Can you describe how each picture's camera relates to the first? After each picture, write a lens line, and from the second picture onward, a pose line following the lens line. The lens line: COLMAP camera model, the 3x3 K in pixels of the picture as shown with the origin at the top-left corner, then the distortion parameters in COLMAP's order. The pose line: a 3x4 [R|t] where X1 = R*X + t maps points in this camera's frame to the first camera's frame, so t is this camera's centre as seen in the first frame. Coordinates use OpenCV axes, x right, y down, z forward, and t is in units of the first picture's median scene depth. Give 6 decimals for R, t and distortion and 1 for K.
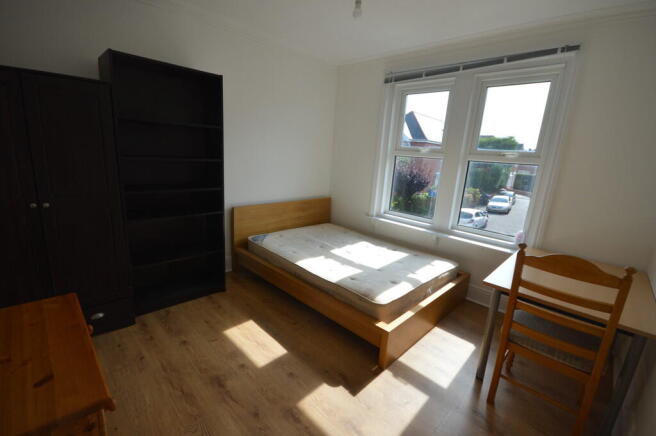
lens RADIAL K [[294.5, 0, 328.0], [0, 294.5, 218.0], [0, 0, 1]] dist [0.025830, -0.000104]
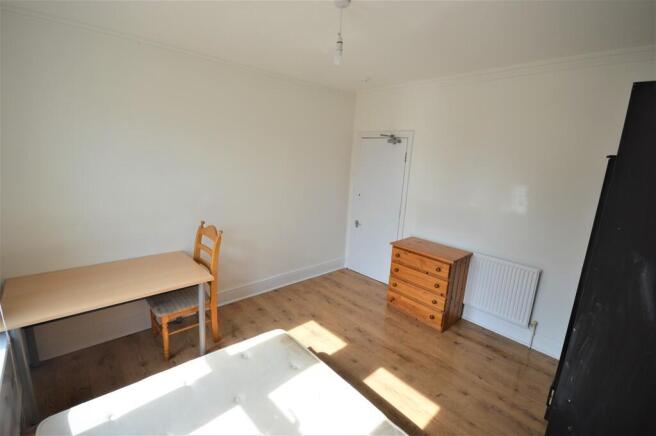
lens RADIAL K [[294.5, 0, 328.0], [0, 294.5, 218.0], [0, 0, 1]] dist [0.025830, -0.000104]
pose [[-0.991293, -0.126673, 0.035954, 0.022663], [-0.099308, 0.898505, 0.427583, -0.518008], [-0.086468, 0.420290, -0.903261, 1.715451]]
